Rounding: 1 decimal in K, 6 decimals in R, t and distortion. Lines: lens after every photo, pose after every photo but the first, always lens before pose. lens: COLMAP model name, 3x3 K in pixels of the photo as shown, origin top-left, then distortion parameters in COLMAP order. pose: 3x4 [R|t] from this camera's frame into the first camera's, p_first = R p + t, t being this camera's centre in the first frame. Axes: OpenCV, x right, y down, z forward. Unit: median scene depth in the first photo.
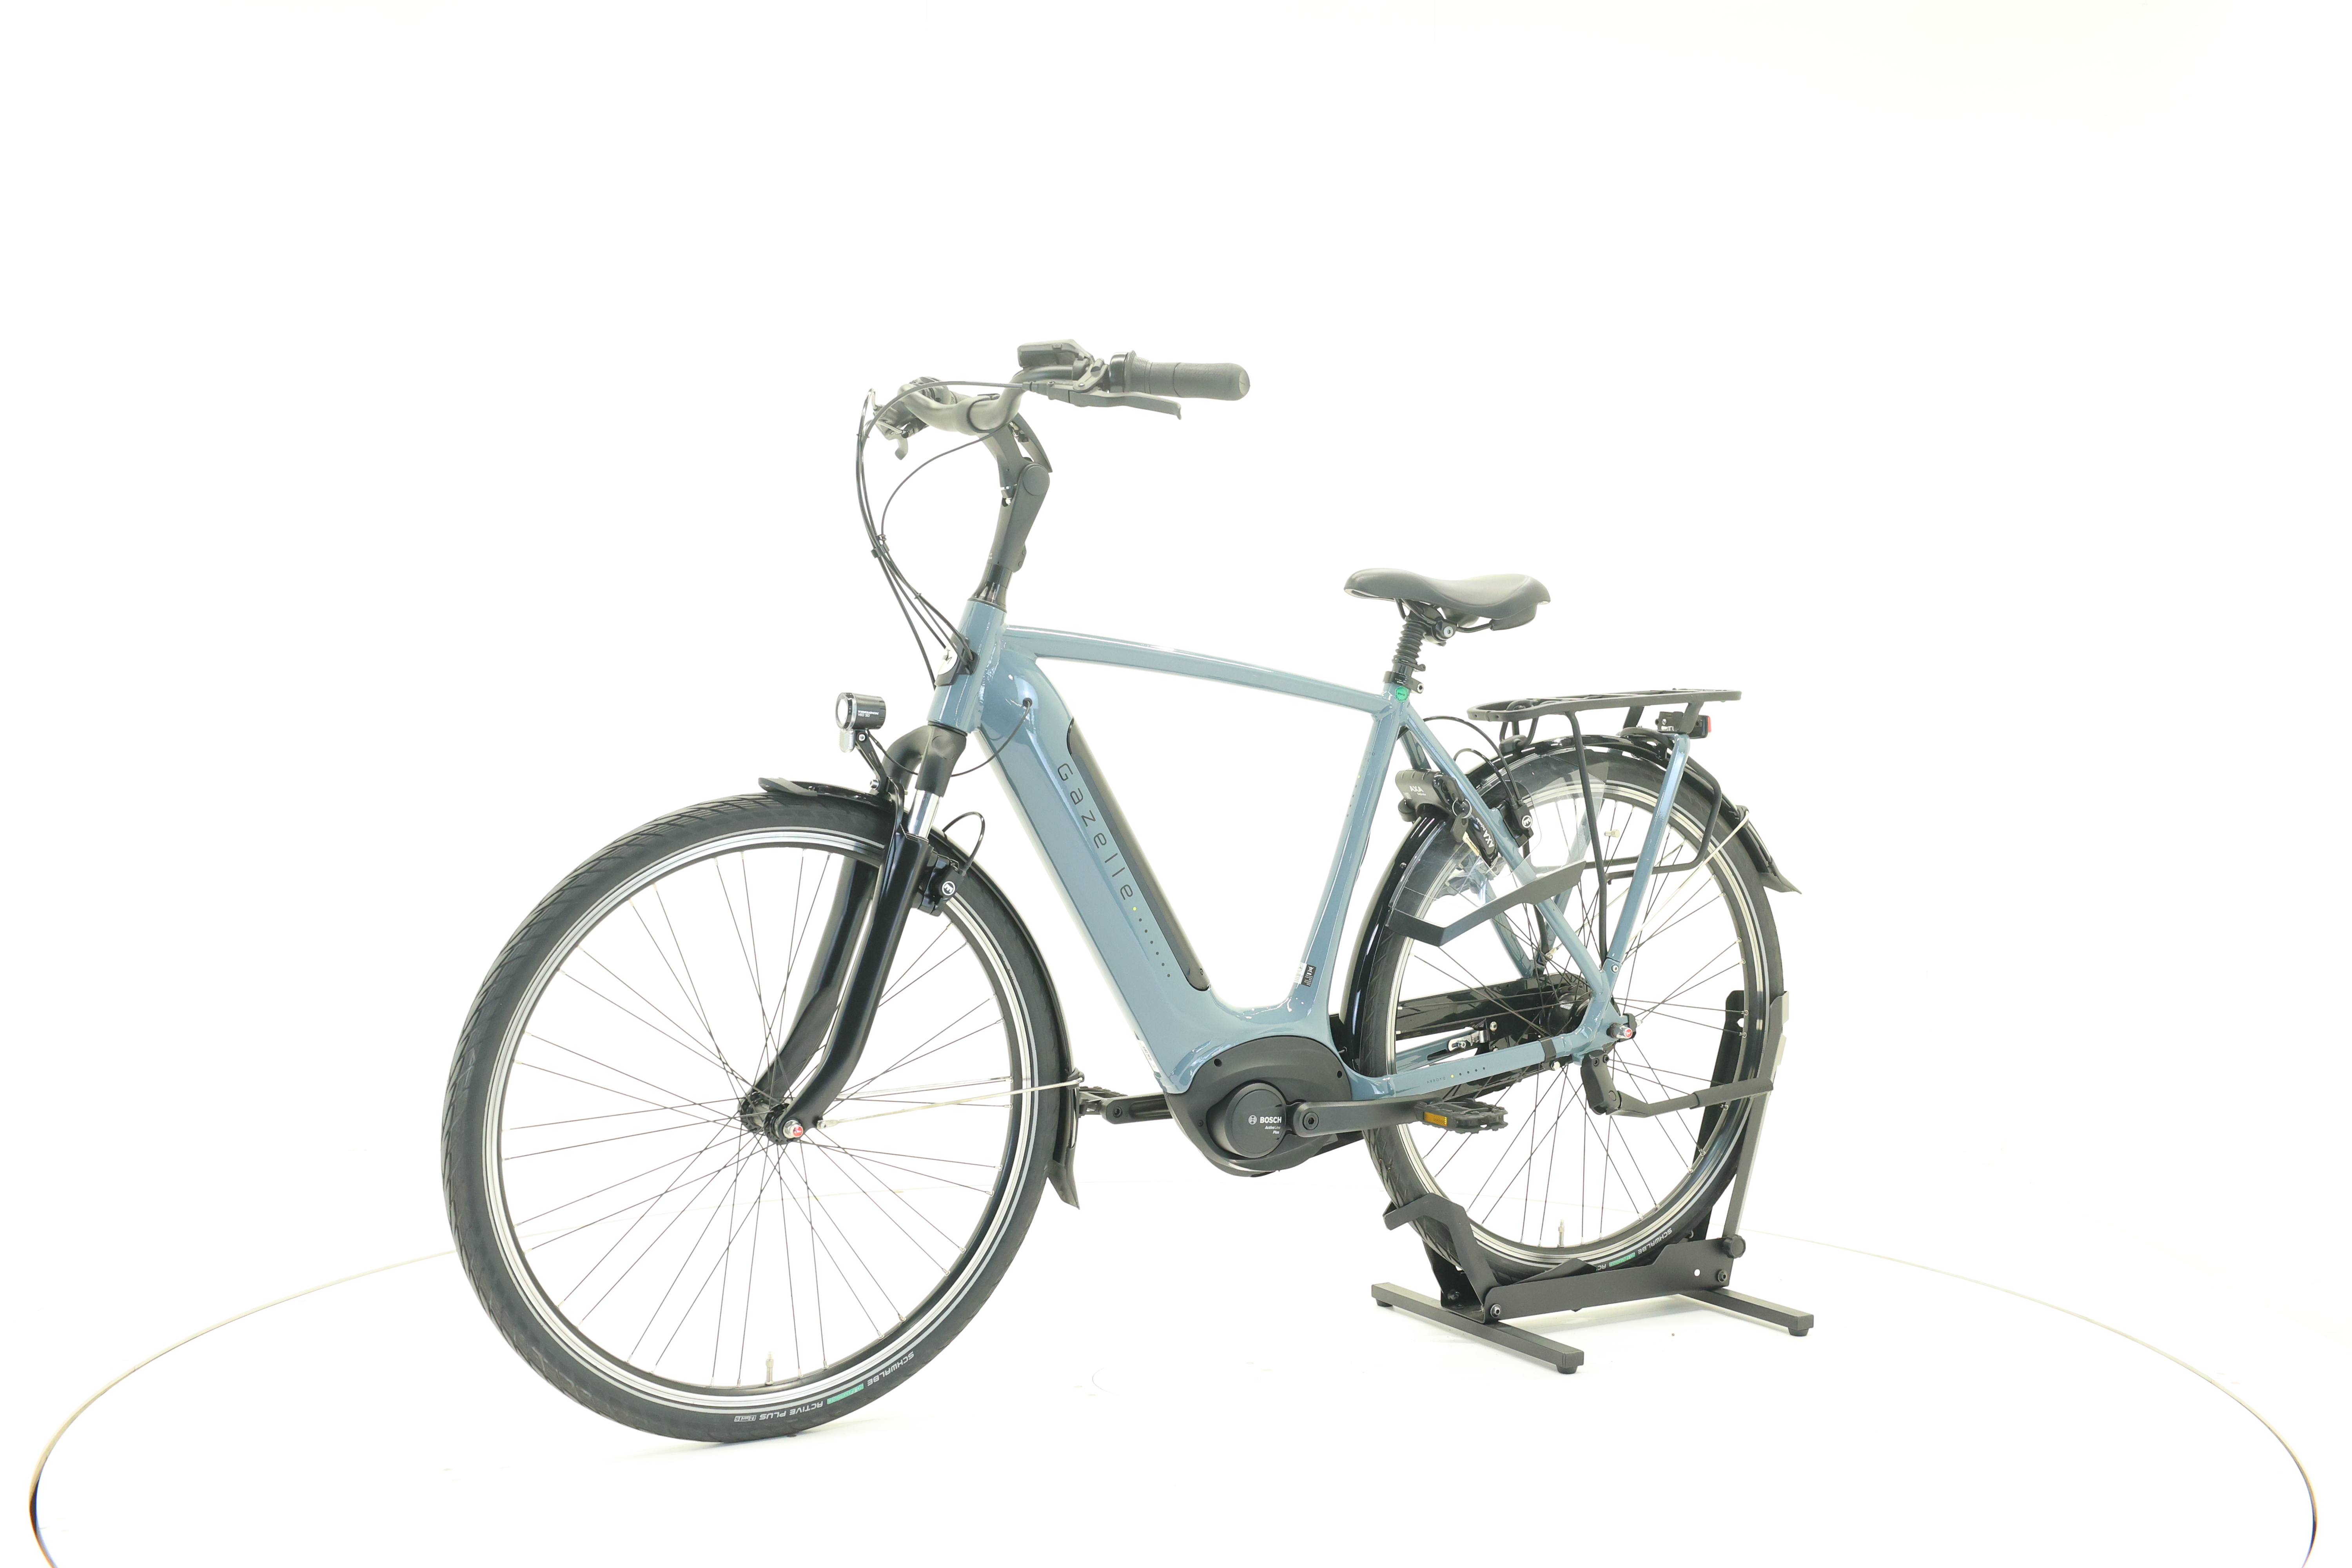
lens RADIAL K [[2379.5, 0, 1176.0], [0, 2379.5, 784.0], [0, 0, 1]] dist [-0.003028, -0.002501]
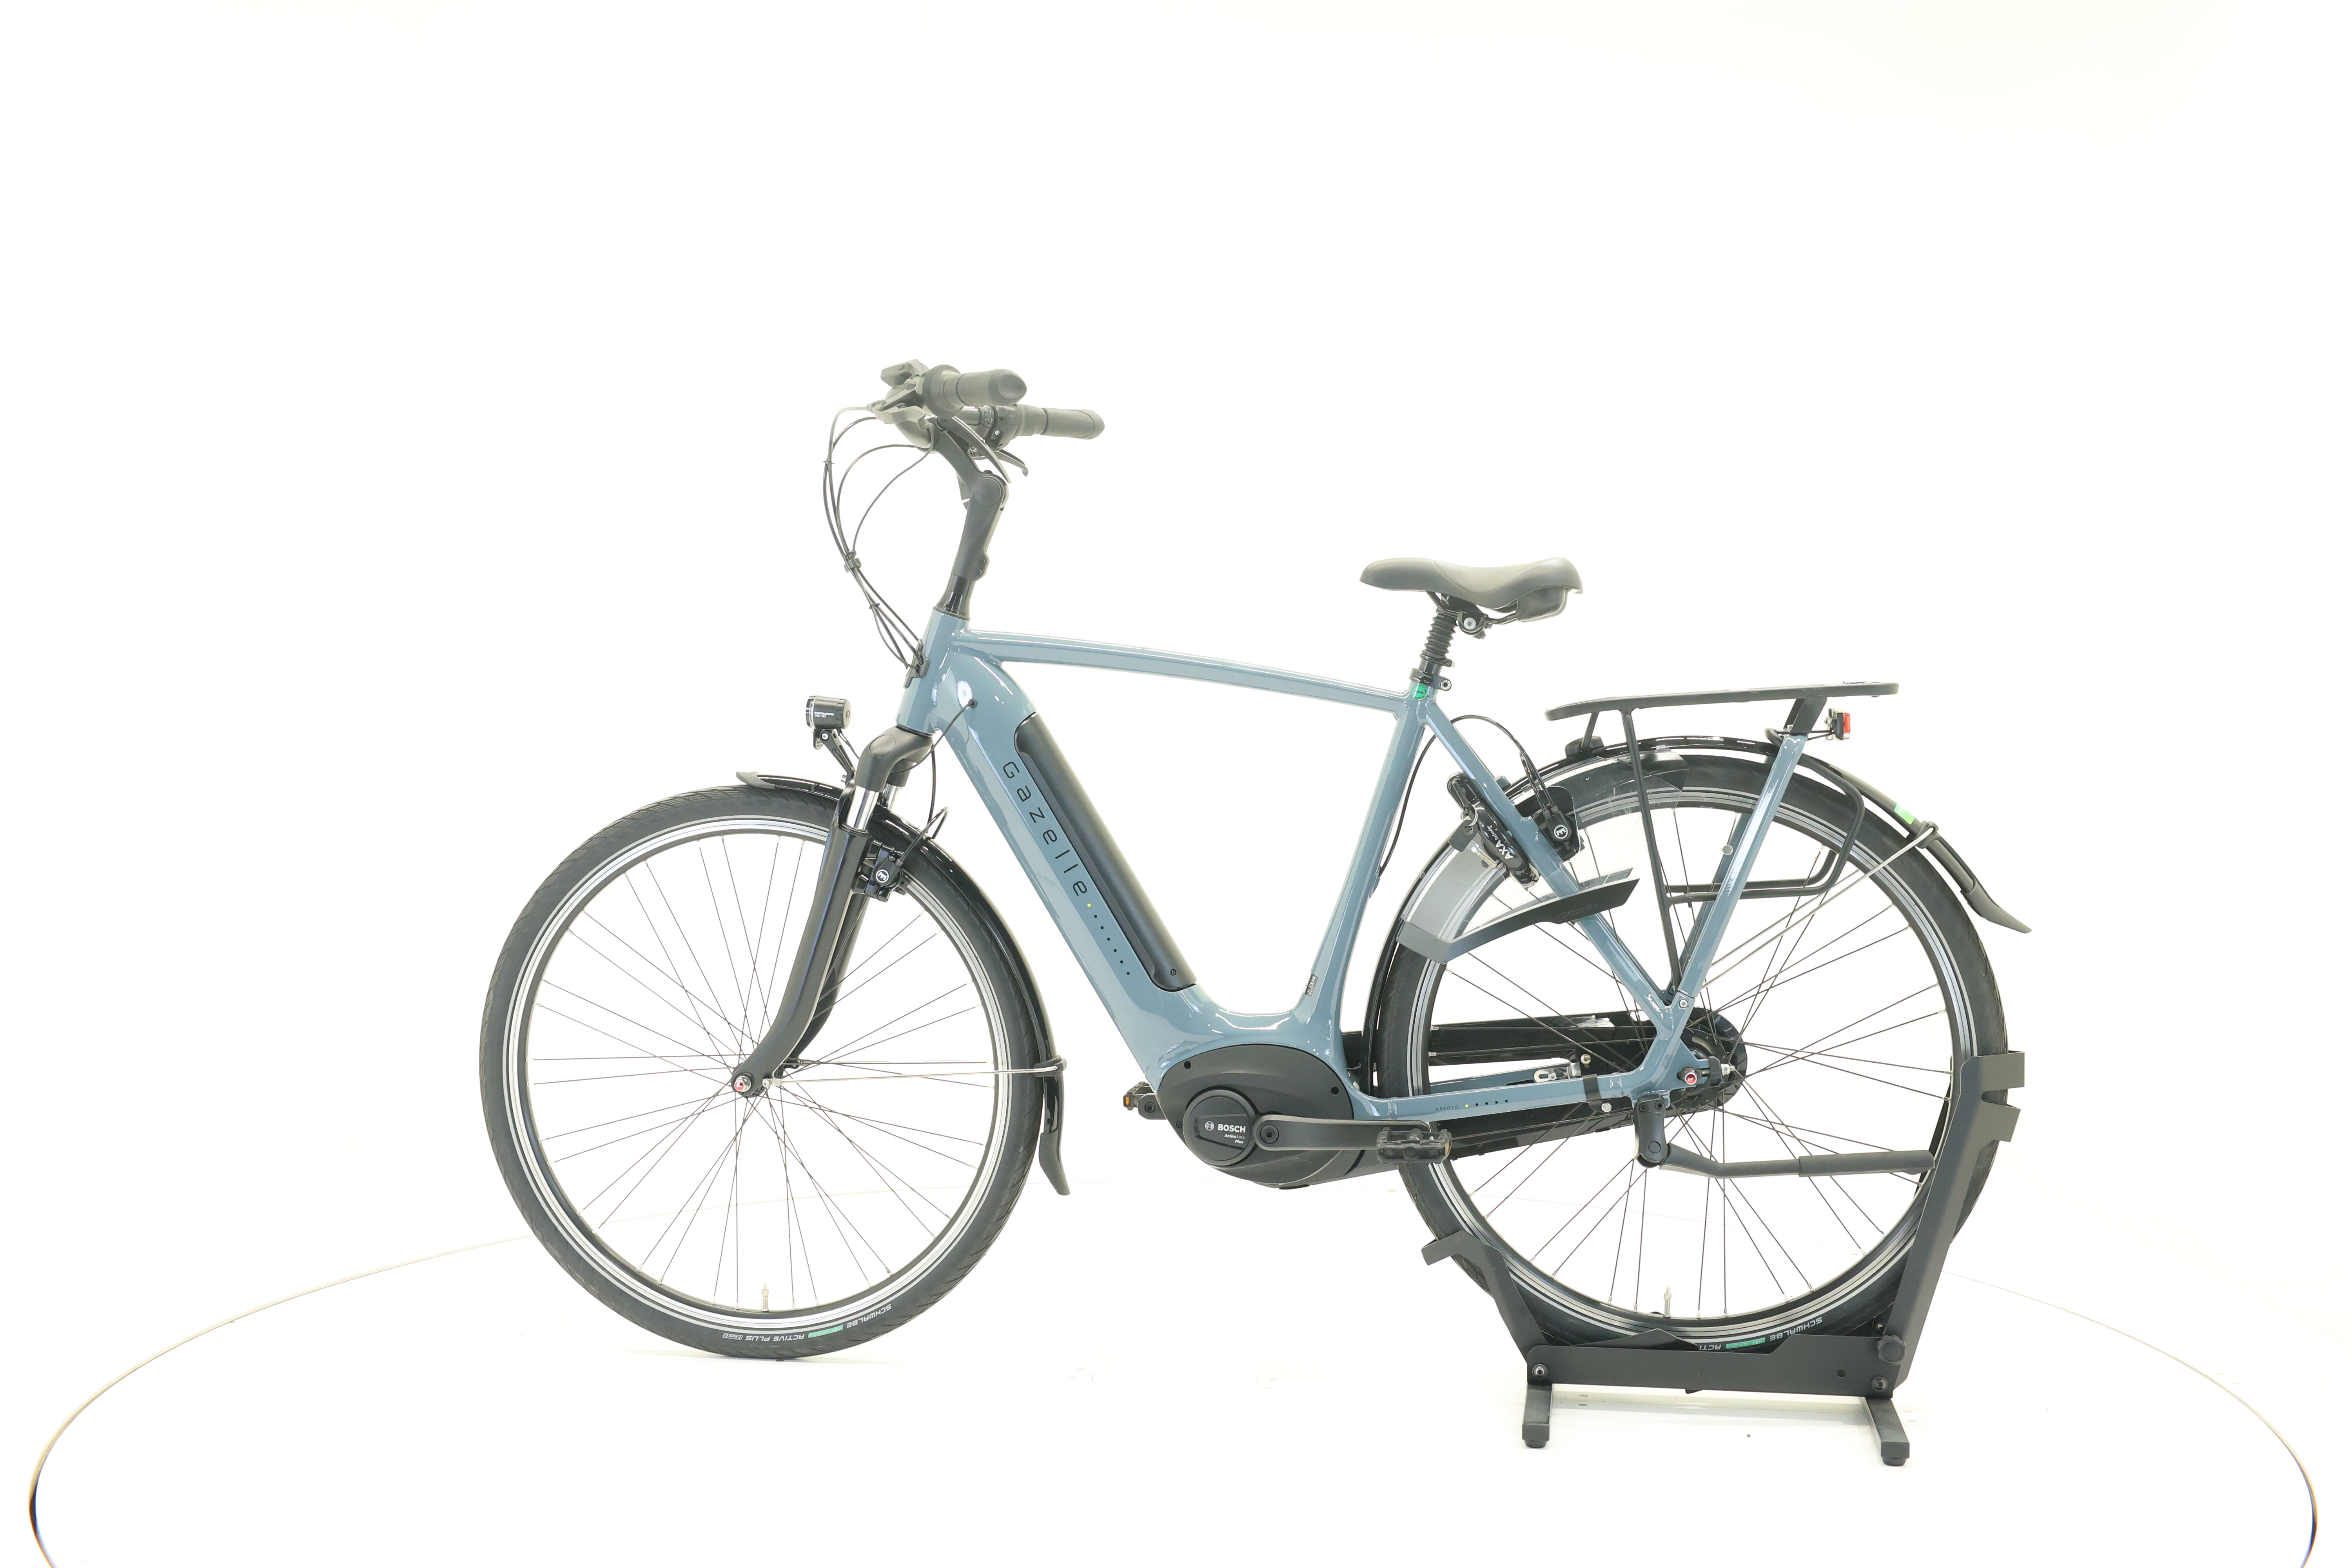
lens RADIAL K [[2379.5, 0, 1176.0], [0, 2379.5, 784.0], [0, 0, 1]] dist [-0.003028, -0.002501]
pose [[0.783659, 0.015302, -0.621003, 0.625700], [-0.013846, 0.999878, 0.007166, -0.007121], [0.621037, 0.002983, 0.783775, 0.217939]]
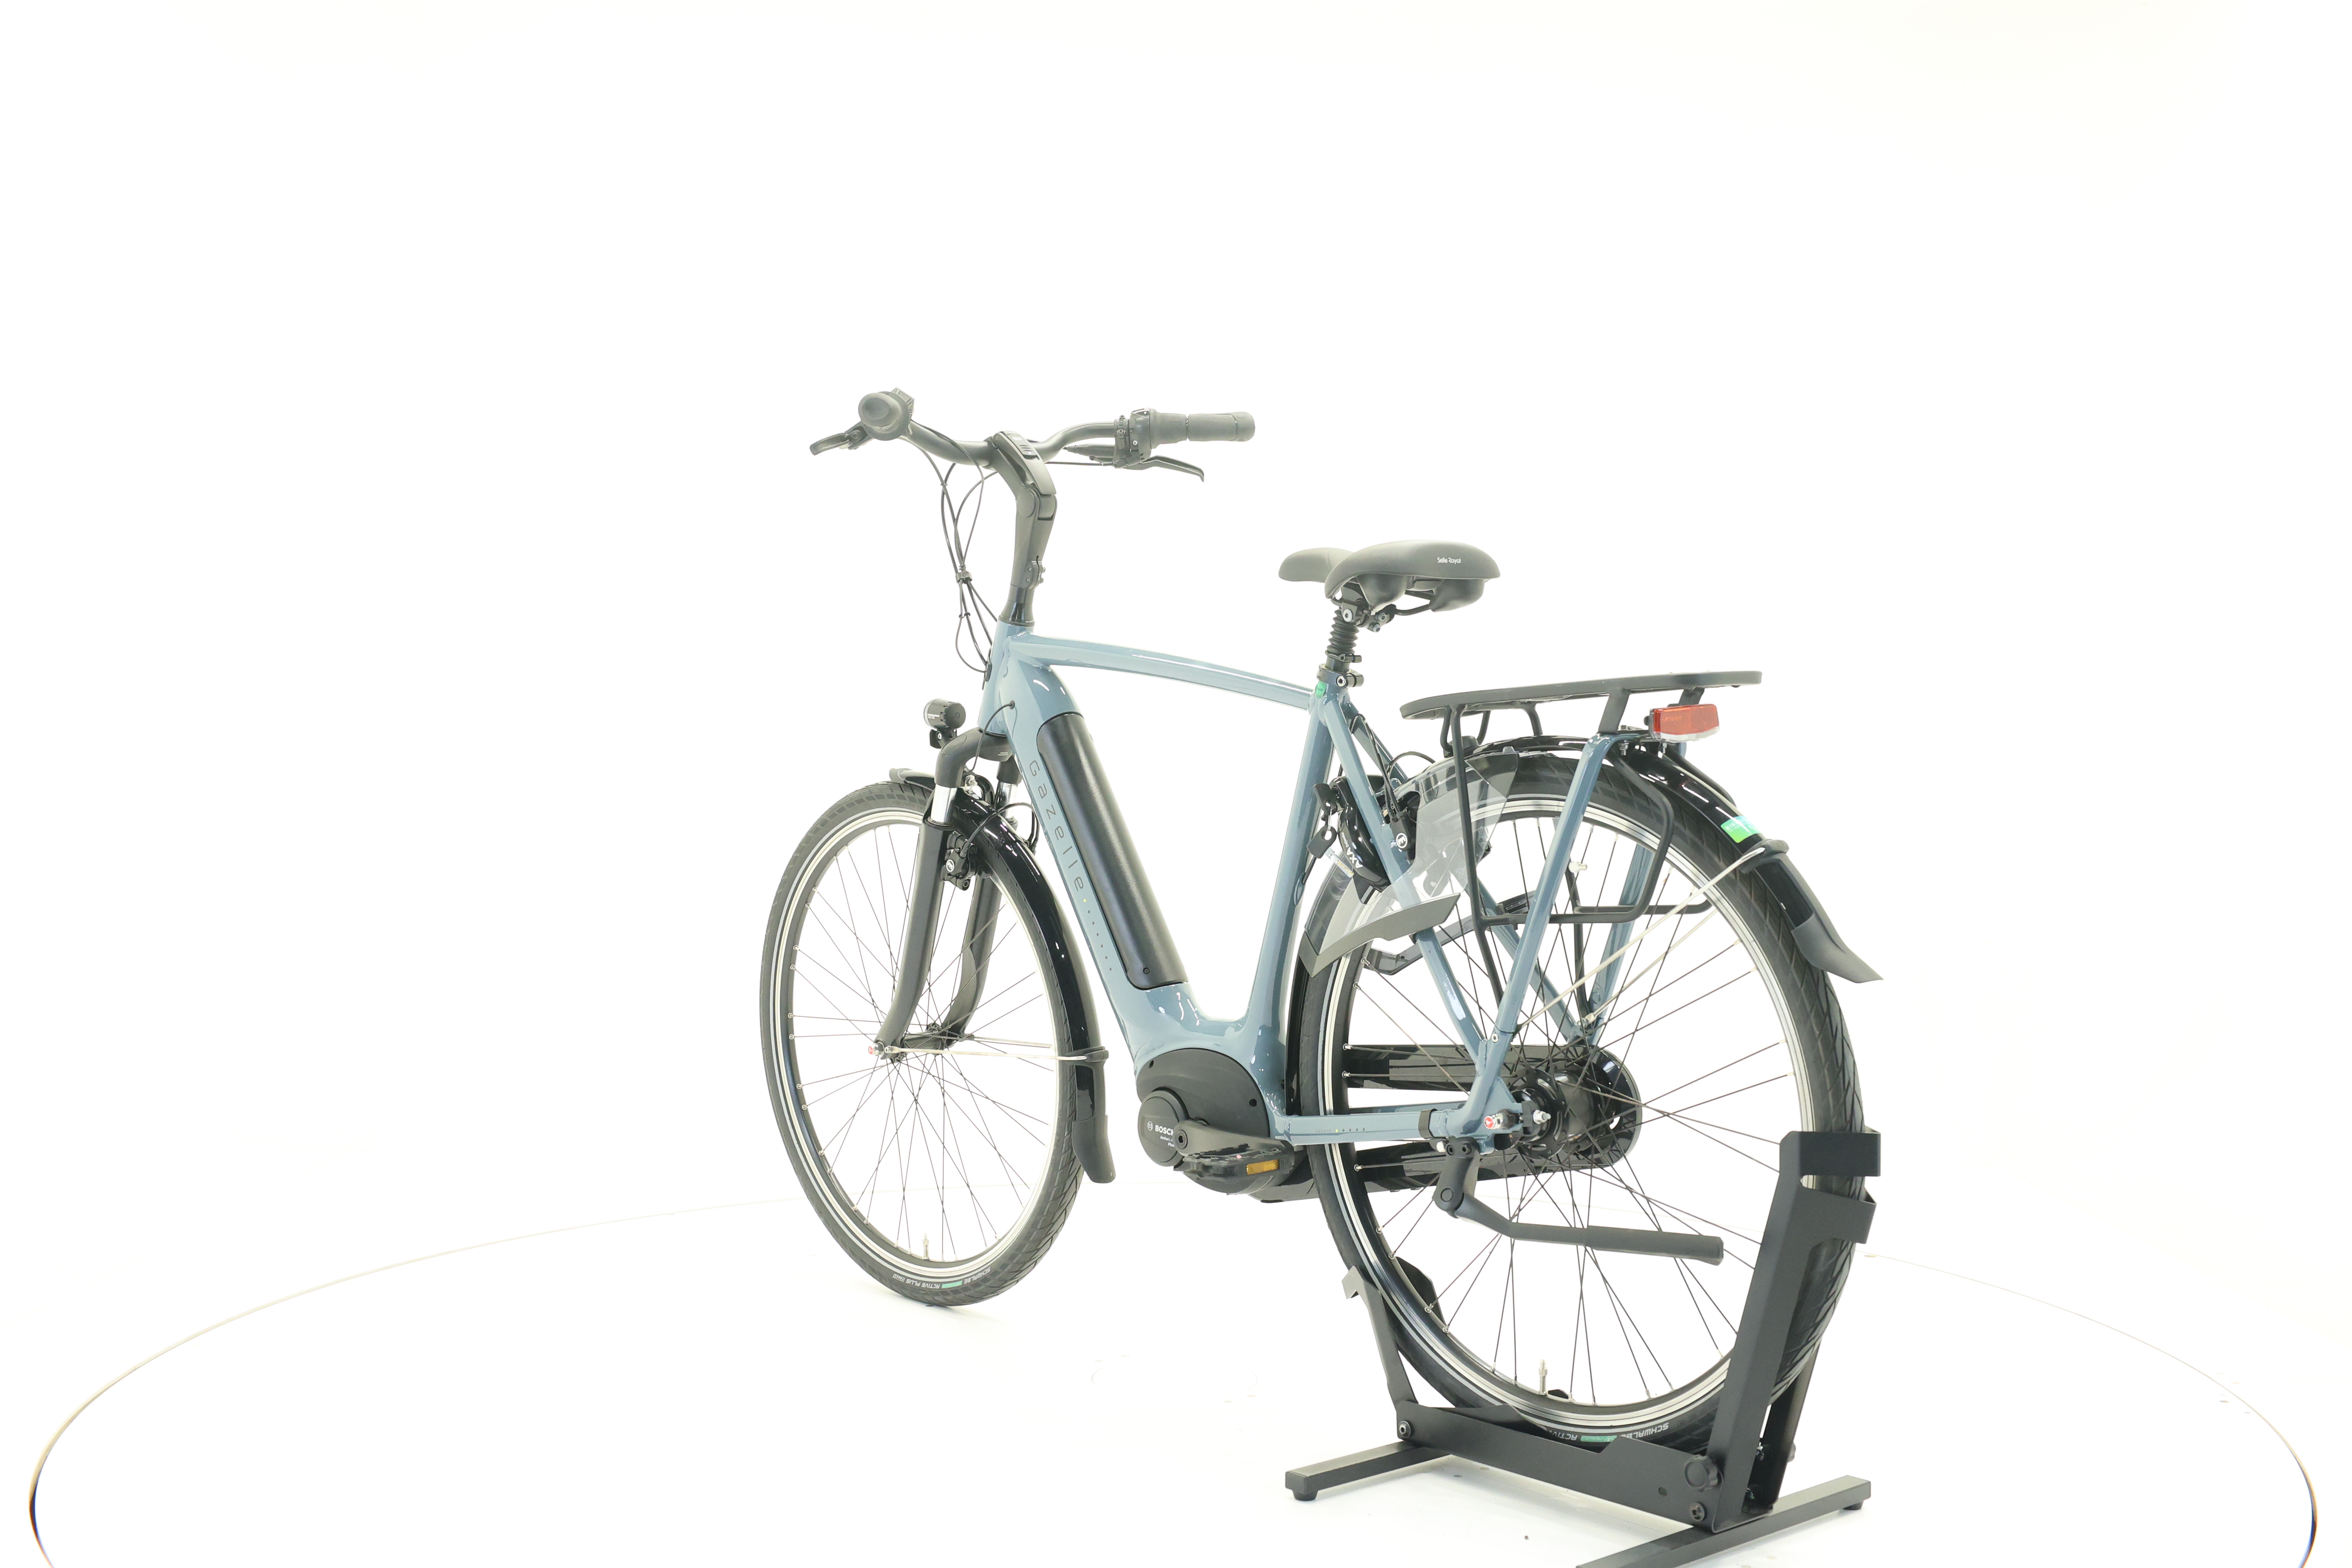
lens RADIAL K [[2379.5, 0, 1176.0], [0, 2379.5, 784.0], [0, 0, 1]] dist [-0.003028, -0.002501]
pose [[0.225761, 0.016448, -0.974044, 0.982153], [-0.025418, 0.999617, 0.010988, -0.011092], [0.973851, 0.022277, 0.226092, 0.779347]]
